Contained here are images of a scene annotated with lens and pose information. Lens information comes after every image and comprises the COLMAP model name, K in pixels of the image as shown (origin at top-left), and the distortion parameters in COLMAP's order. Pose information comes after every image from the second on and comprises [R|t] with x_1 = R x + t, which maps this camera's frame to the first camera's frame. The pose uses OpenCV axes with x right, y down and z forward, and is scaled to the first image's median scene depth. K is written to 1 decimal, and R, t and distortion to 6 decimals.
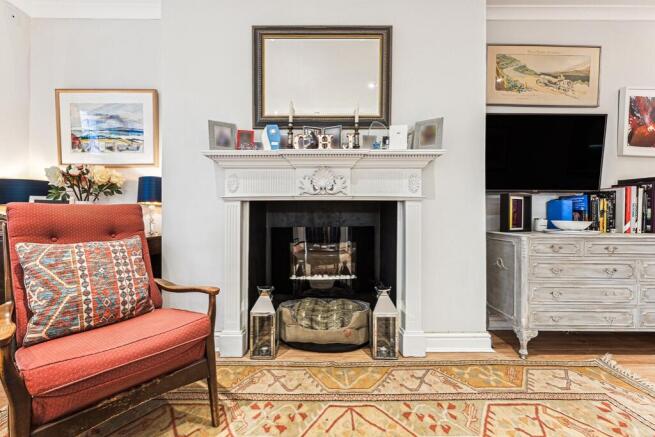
lens RADIAL K [[274.2, 0, 320.9], [0, 274.2, 214.7], [0, 0, 1]] dist [-0.003382, -0.000708]
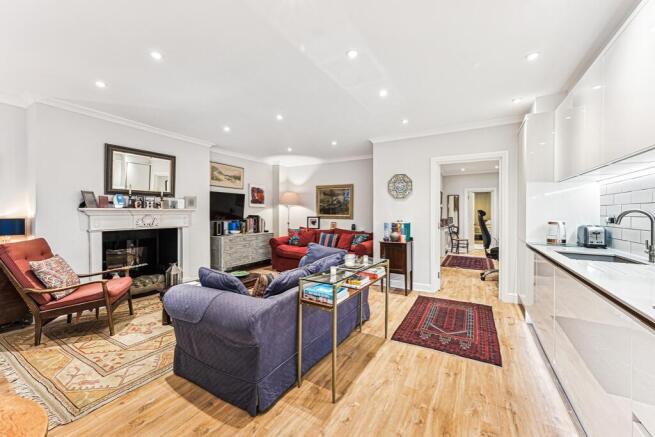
lens RADIAL K [[264.0, 0, 327.8], [0, 264.0, 218.4], [0, 0, 1]] dist [0.001967, 0.000161]
pose [[0.498682, -0.020371, 0.866546, -1.100785], [-0.002700, 0.999682, 0.025054, -0.189929], [-0.866781, -0.014833, 0.498469, -1.345009]]
